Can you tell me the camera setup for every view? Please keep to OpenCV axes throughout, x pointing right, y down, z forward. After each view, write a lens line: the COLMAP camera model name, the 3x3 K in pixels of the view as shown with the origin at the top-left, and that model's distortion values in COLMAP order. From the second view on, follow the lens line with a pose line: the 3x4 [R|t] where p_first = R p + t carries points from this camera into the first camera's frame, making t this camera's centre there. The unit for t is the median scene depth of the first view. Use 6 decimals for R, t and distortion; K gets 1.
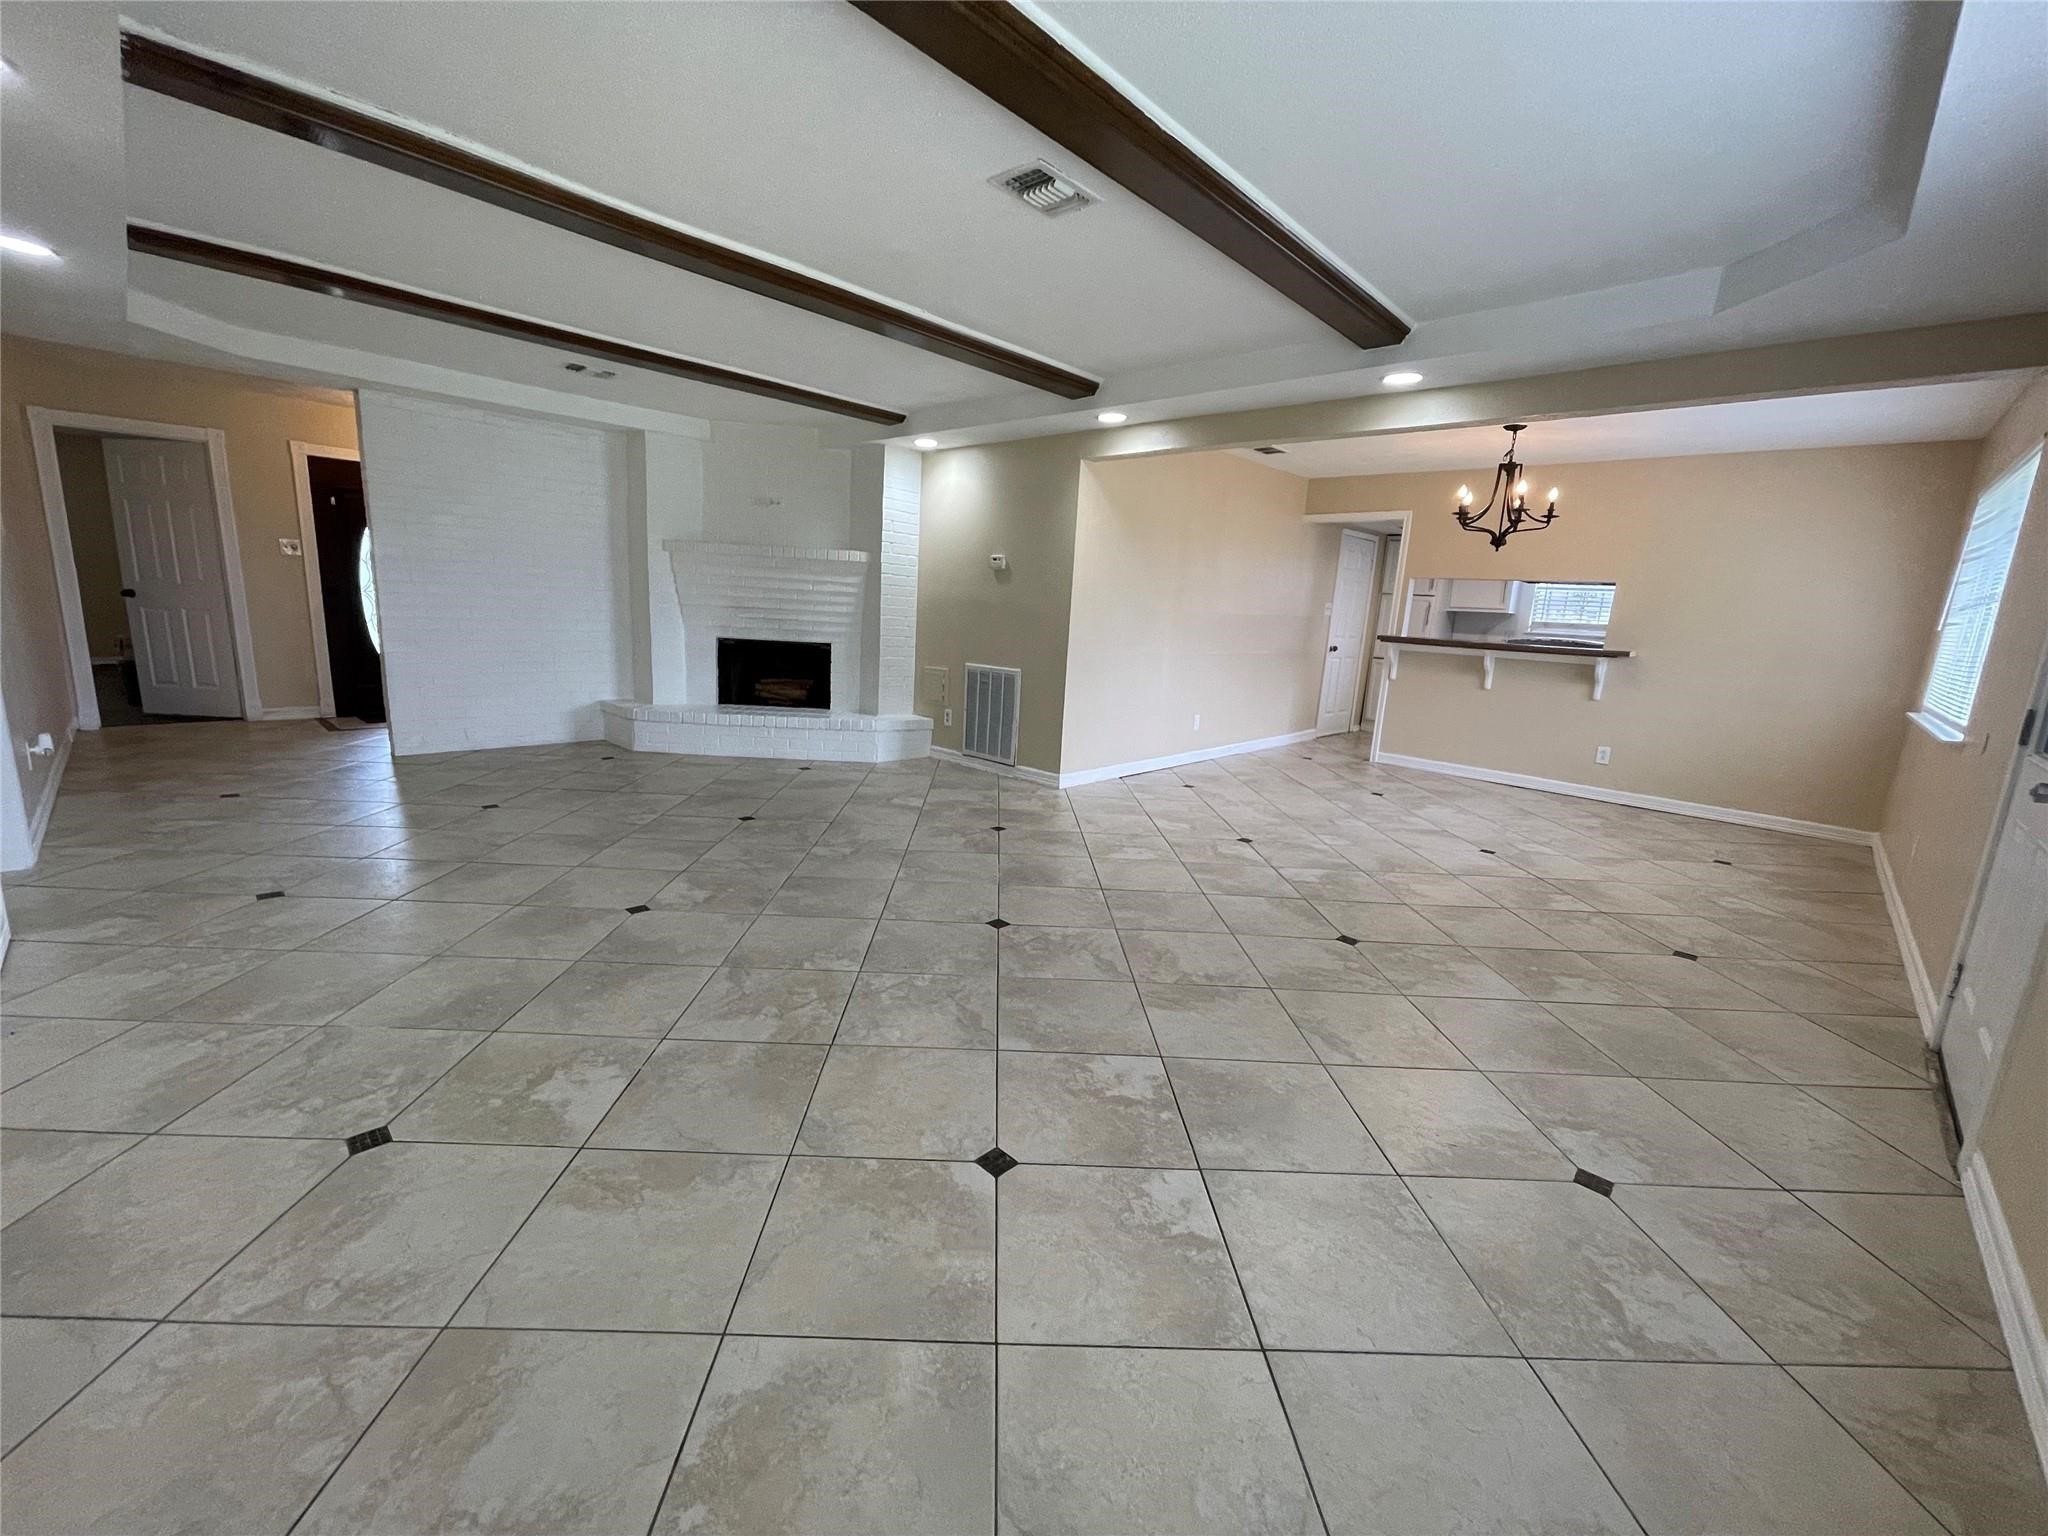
lens RADIAL K [[818.8, 0, 1020.1], [0, 818.8, 774.7], [0, 0, 1]] dist [-0.001728, -0.000301]
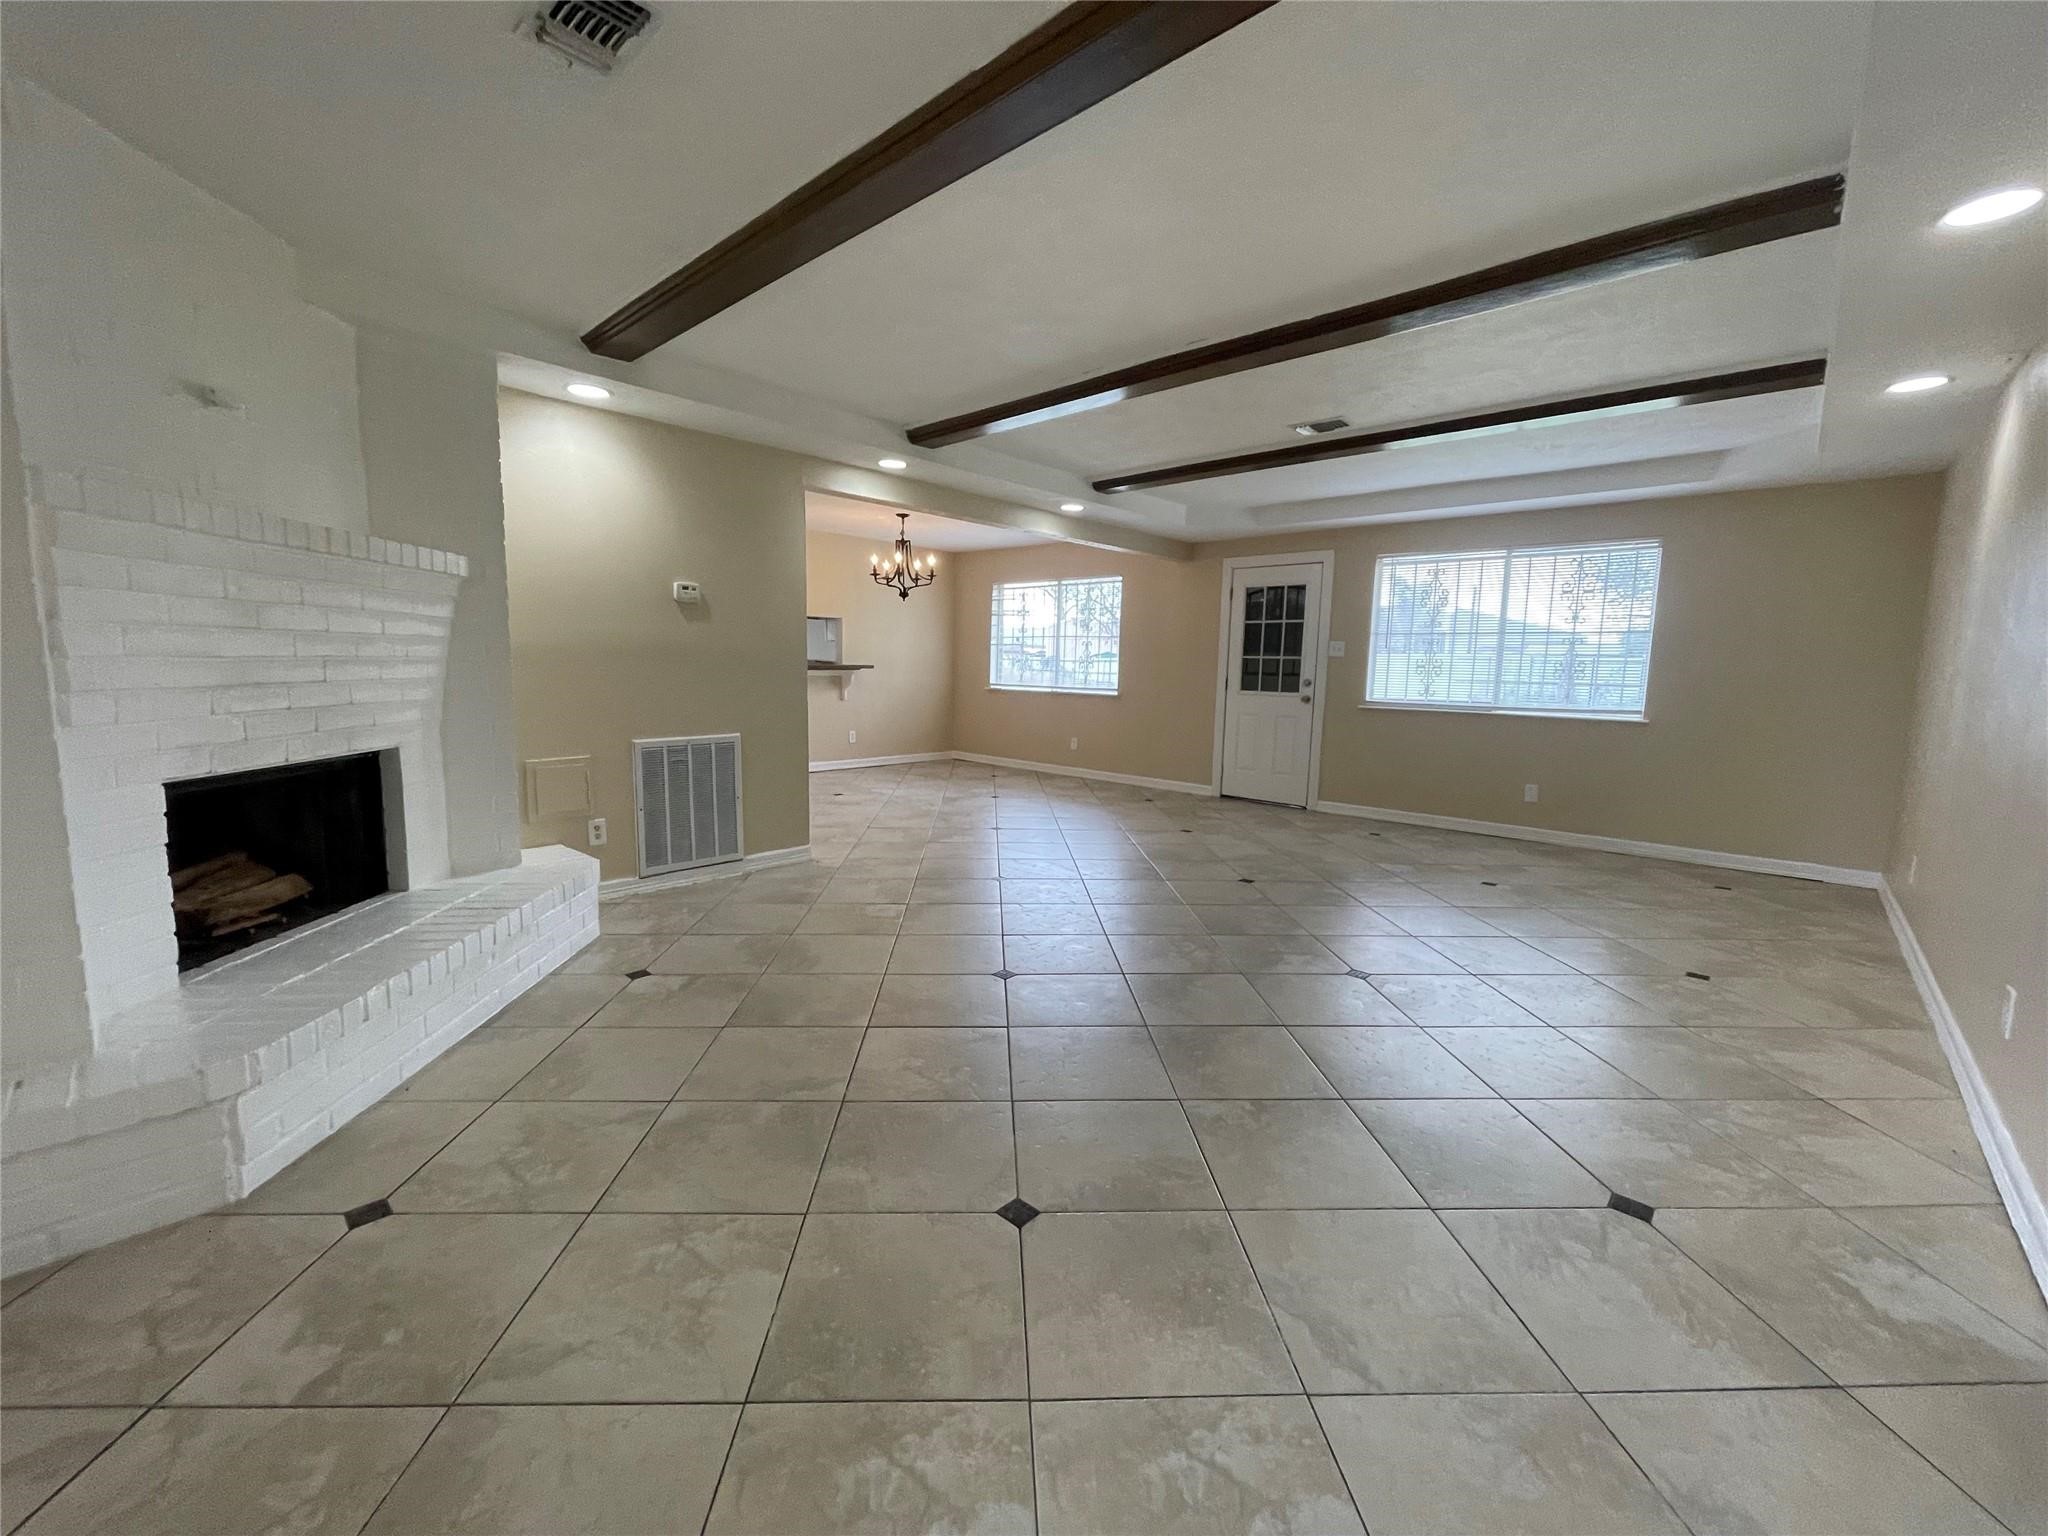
lens RADIAL K [[818.8, 0, 1020.1], [0, 818.8, 774.7], [0, 0, 1]] dist [-0.001728, -0.000301]
pose [[-0.012015, -0.188958, 0.981912, -0.726967], [0.187177, 0.964200, 0.187840, -0.176608], [-0.982253, 0.186048, 0.023784, 0.690807]]
